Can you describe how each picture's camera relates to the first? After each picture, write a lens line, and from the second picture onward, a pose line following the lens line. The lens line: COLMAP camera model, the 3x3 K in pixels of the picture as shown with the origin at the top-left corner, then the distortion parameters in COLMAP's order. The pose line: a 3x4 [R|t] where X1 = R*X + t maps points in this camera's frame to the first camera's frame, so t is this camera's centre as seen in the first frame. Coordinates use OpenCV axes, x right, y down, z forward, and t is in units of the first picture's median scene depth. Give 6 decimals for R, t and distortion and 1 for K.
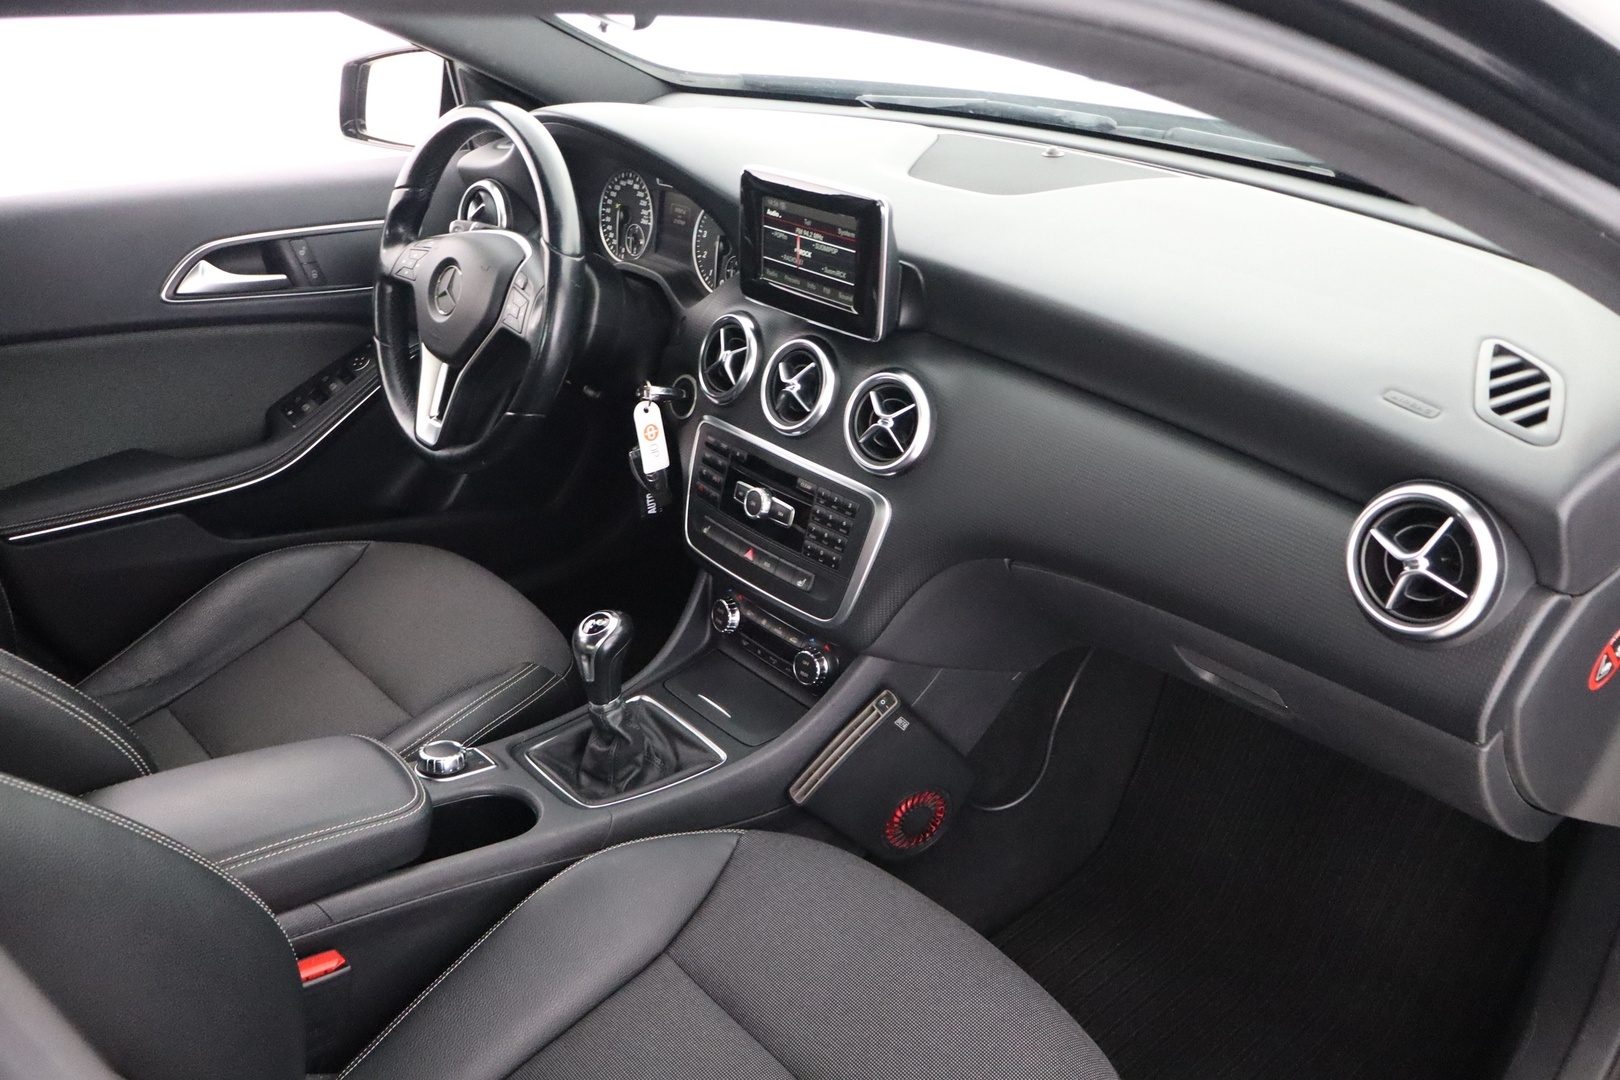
lens RADIAL K [[1359.4, 0, 810.0], [0, 1359.4, 540.0], [0, 0, 1]] dist [-0.010830, -0.002532]
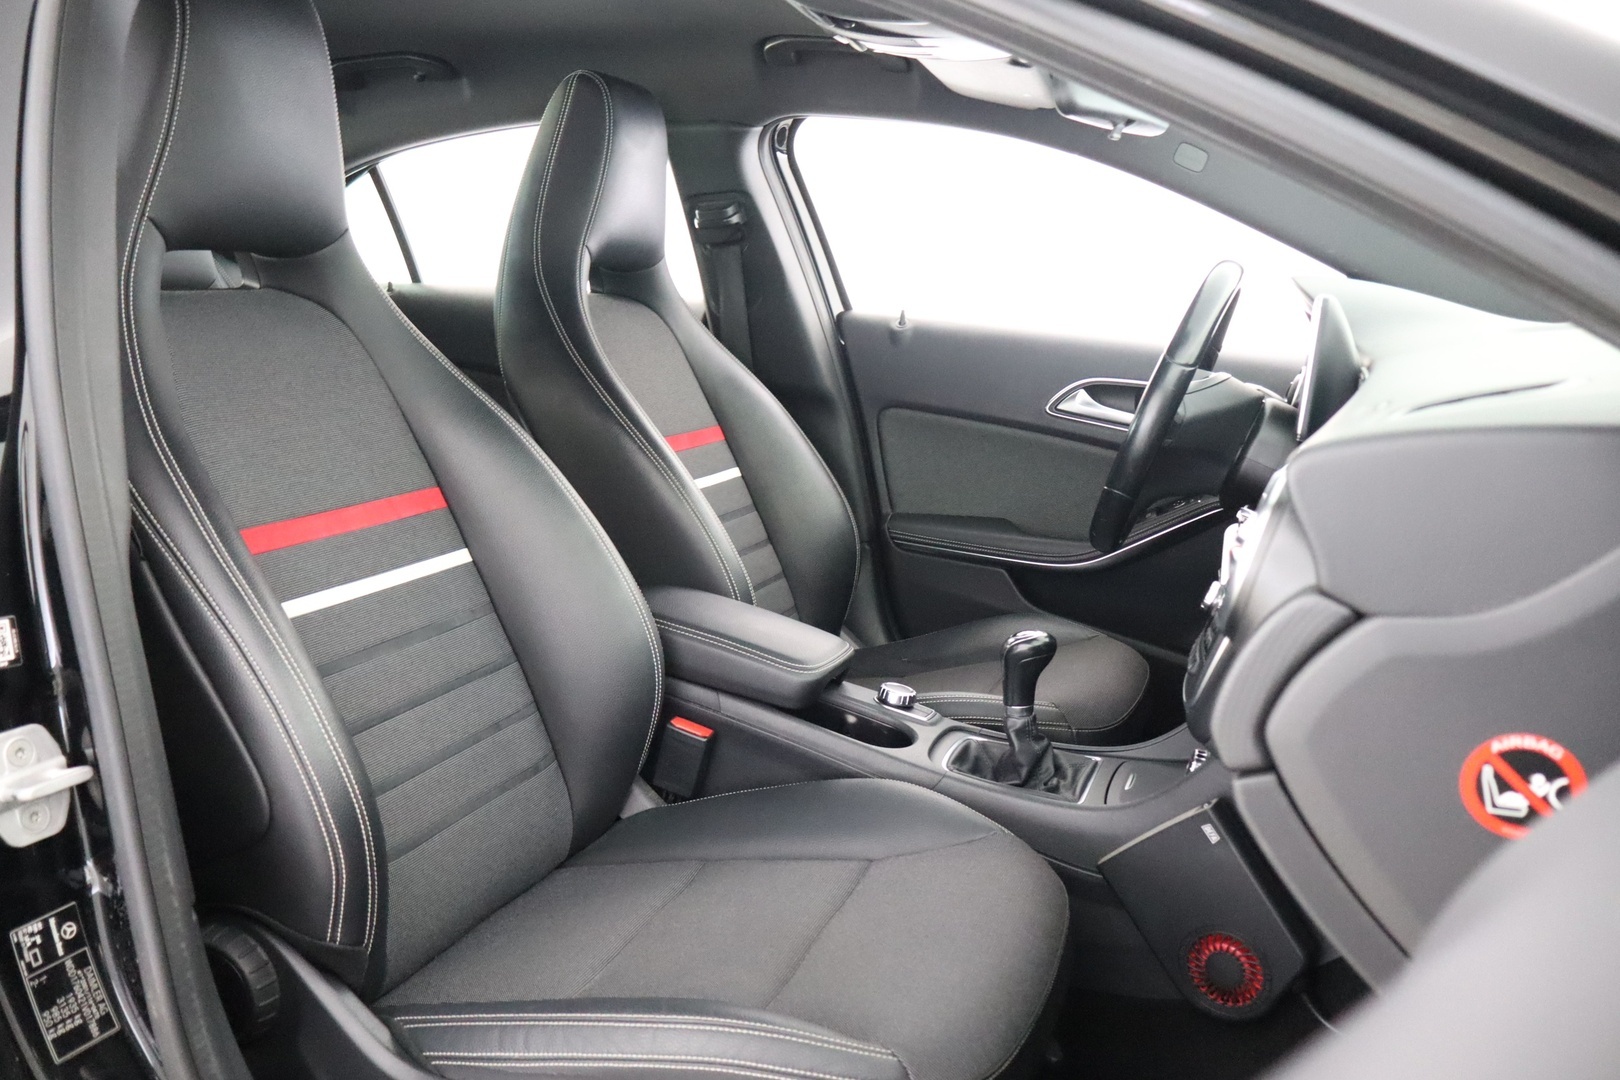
lens RADIAL K [[1359.4, 0, 810.0], [0, 1359.4, 540.0], [0, 0, 1]] dist [-0.010830, -0.002532]
pose [[0.470155, 0.192289, -0.861382, 0.704500], [-0.443080, 0.895501, -0.041934, 0.115083], [0.763305, 0.401377, 0.506223, 0.230440]]
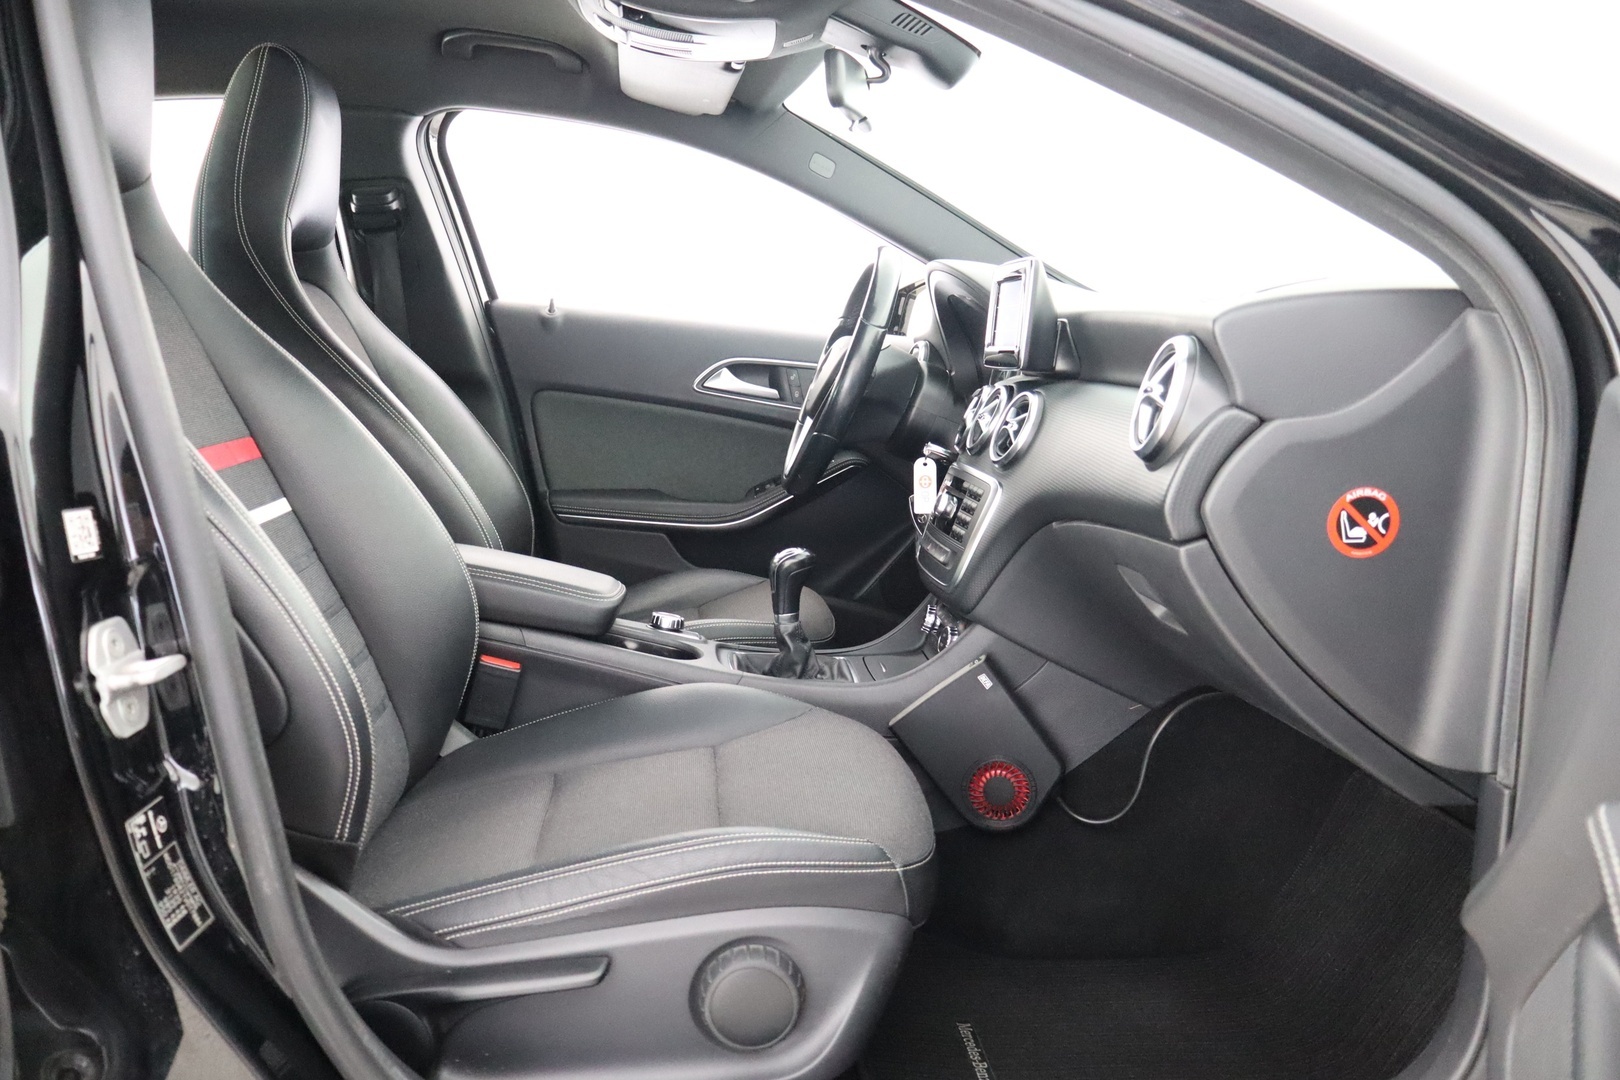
lens RADIAL K [[1366.9, 0, 810.0], [0, 1366.9, 540.0], [0, 0, 1]] dist [-0.002548, -0.009324]
pose [[0.802619, 0.122302, -0.583820, 0.622151], [-0.316054, 0.917266, -0.242348, 0.356847], [0.505879, 0.379032, 0.774869, -0.044738]]
